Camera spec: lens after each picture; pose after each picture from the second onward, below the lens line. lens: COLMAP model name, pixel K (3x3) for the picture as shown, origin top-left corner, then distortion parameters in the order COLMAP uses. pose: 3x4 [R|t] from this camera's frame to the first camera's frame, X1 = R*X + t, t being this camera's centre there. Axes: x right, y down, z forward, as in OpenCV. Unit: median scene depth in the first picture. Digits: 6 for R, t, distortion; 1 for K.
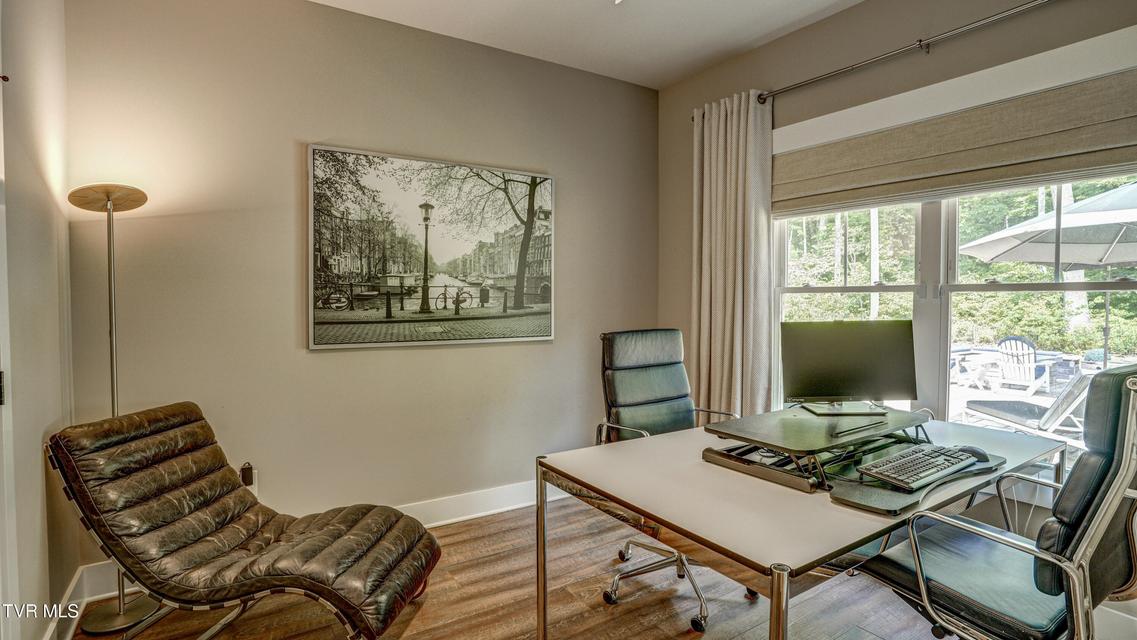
lens RADIAL K [[562.1, 0, 568.5], [0, 562.1, 320.0], [0, 0, 1]] dist [0.025688, 0.001020]
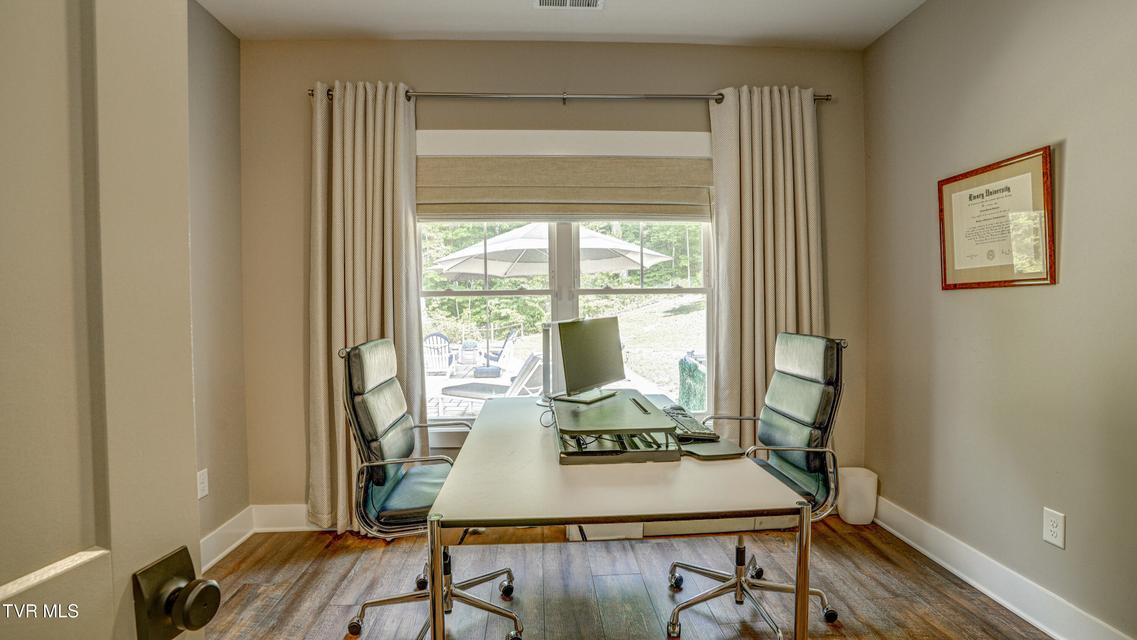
lens RADIAL K [[543.1, 0, 568.5], [0, 543.1, 320.0], [0, 0, 1]] dist [-0.001383, -0.000007]
pose [[0.572788, -0.028749, 0.819199, -0.306794], [0.040987, 0.999139, 0.006406, -0.003050], [-0.818678, 0.029907, 0.573474, 0.289035]]
